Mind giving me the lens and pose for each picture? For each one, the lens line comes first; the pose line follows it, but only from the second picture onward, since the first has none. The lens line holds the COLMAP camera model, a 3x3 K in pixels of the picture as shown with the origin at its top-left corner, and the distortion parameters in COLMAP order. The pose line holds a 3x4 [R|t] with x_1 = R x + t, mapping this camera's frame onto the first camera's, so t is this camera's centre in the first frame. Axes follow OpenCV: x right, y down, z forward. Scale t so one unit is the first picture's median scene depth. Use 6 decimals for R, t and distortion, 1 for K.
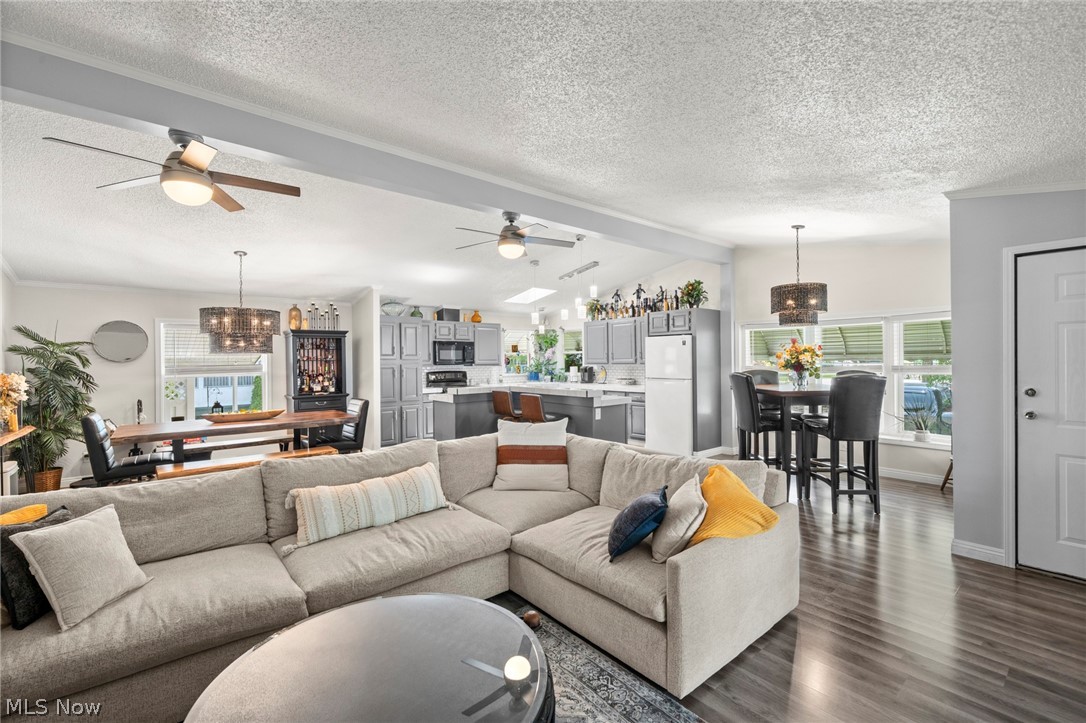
lens RADIAL K [[448.3, 0, 562.3], [0, 448.3, 360.0], [0, 0, 1]] dist [0.000506, 0.000084]
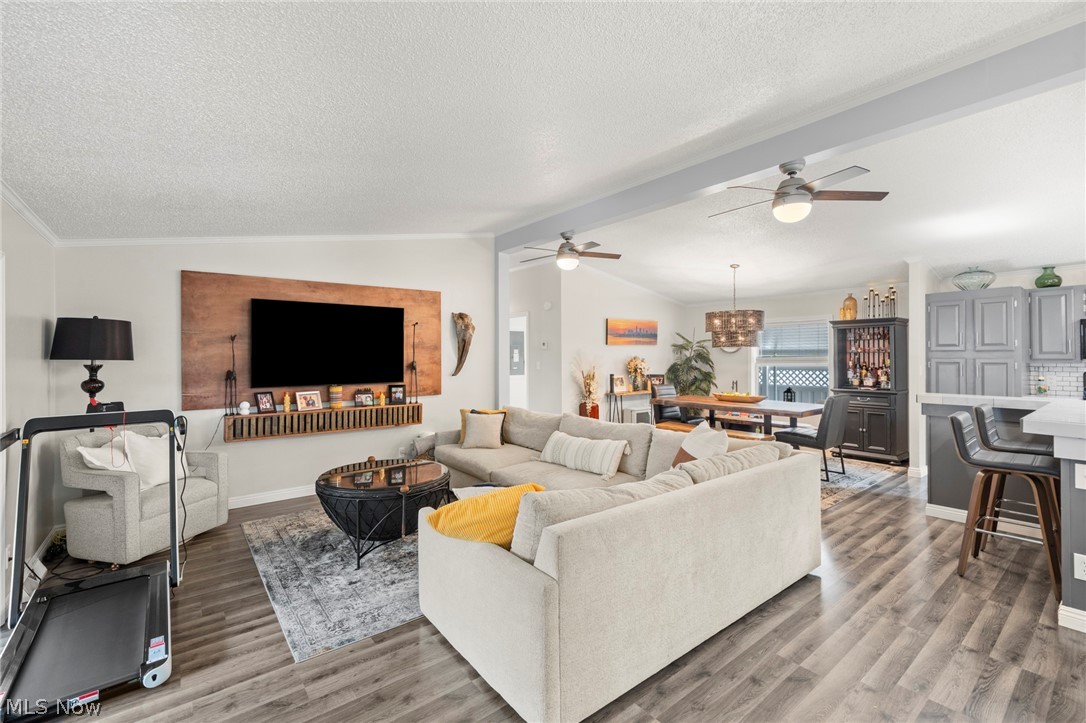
lens RADIAL K [[470.9, 0, 541.5], [0, 470.9, 354.7], [0, 0, 1]] dist [0.000344, 0.000076]
pose [[-0.031685, 0.009394, -0.999454, 0.445690], [0.002102, 0.999954, 0.009332, -0.004641], [0.999496, -0.001805, -0.031703, 0.379767]]
